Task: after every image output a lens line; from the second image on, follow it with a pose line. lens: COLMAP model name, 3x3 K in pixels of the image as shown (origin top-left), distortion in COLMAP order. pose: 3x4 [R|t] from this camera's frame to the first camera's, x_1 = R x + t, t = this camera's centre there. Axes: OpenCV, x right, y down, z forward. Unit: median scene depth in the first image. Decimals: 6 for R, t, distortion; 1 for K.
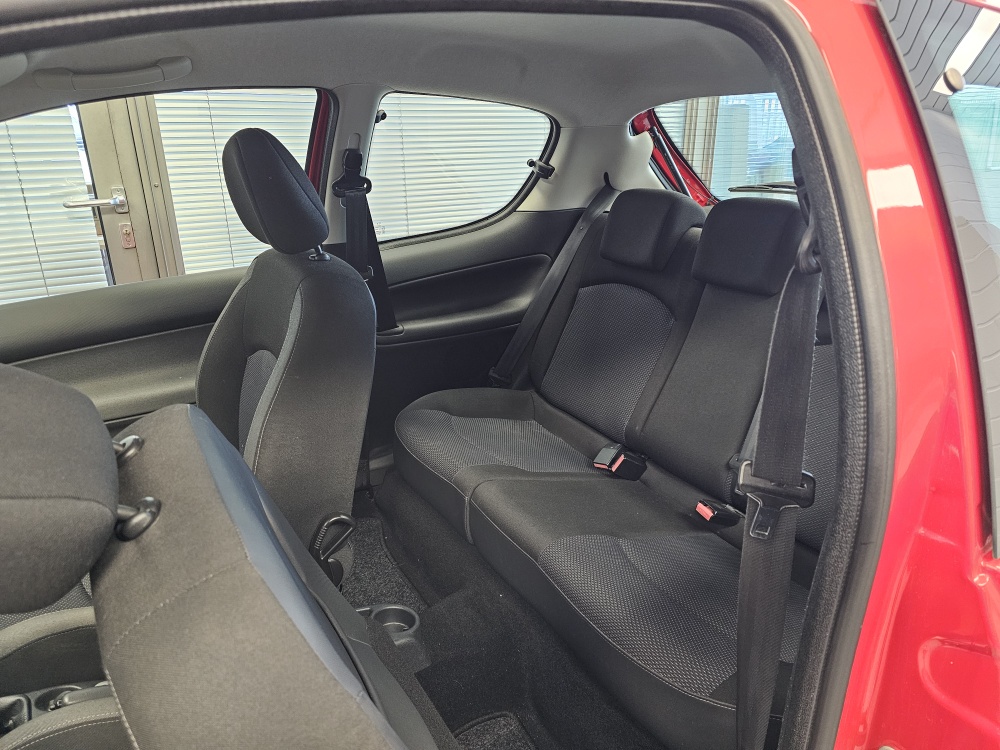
lens RADIAL K [[662.2, 0, 501.8], [0, 662.2, 381.0], [0, 0, 1]] dist [0.020213, -0.002592]
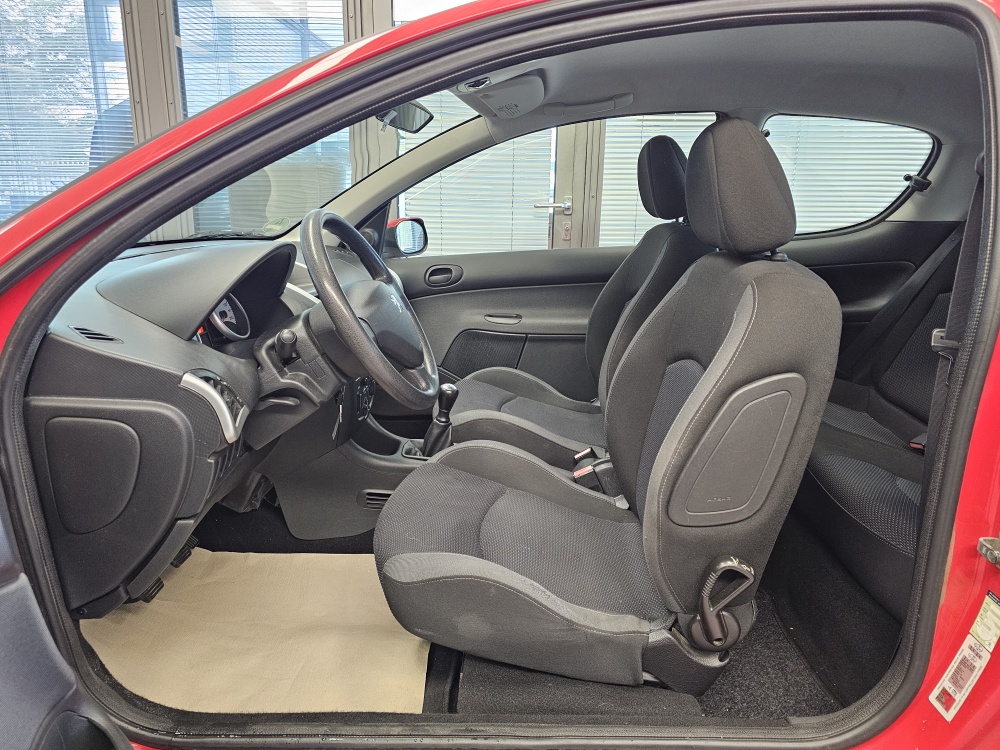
lens RADIAL K [[668.3, 0, 506.2], [0, 668.3, 372.7], [0, 0, 1]] dist [0.073252, -0.084249]
pose [[0.831935, 0.163211, -0.530327, 0.138412], [-0.215875, 0.975666, -0.038381, 0.168188], [0.511158, 0.146415, 0.846924, -0.232485]]
